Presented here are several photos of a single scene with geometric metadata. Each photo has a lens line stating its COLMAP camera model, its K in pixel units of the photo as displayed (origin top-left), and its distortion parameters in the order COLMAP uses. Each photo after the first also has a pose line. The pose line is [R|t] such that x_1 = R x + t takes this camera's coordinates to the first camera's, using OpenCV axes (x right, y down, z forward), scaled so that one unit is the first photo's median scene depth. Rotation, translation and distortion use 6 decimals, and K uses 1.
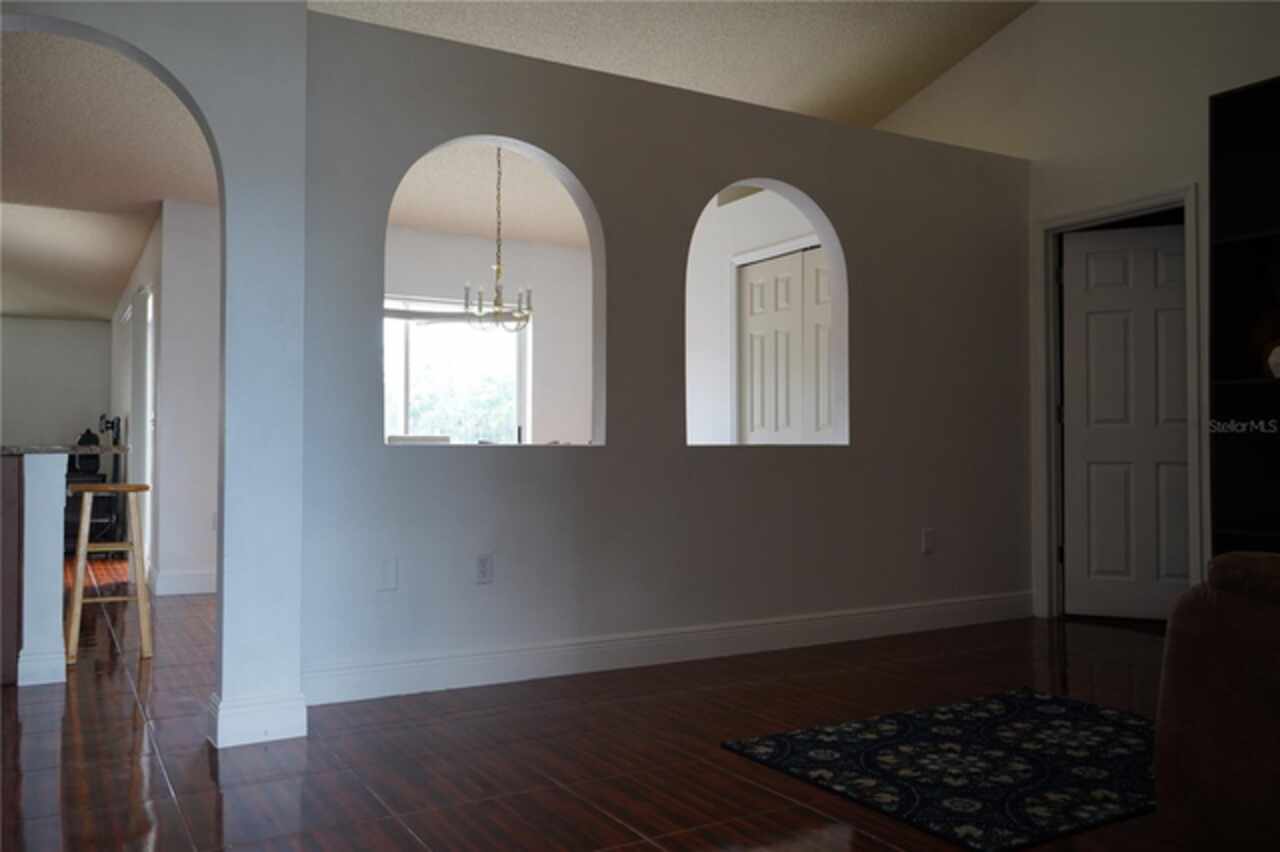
lens RADIAL K [[1025.8, 0, 635.8], [0, 1025.8, 430.9], [0, 0, 1]] dist [0.002298, -0.002636]
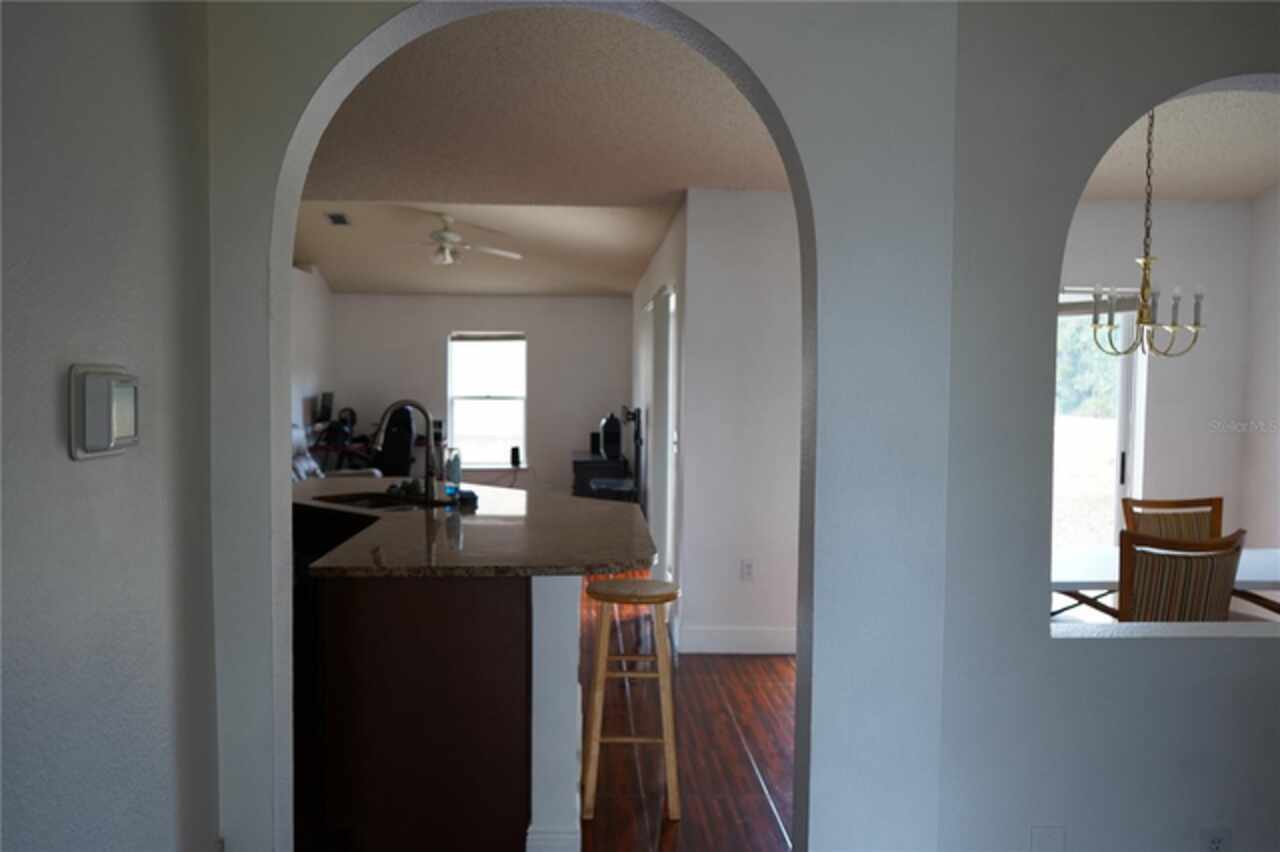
lens RADIAL K [[1025.8, 0, 635.8], [0, 1025.8, 430.9], [0, 0, 1]] dist [0.002298, -0.002636]
pose [[0.892064, 0.032609, -0.450731, -0.107441], [-0.002105, 0.997682, 0.068013, -0.079865], [0.451904, -0.059724, 0.890065, 0.208866]]
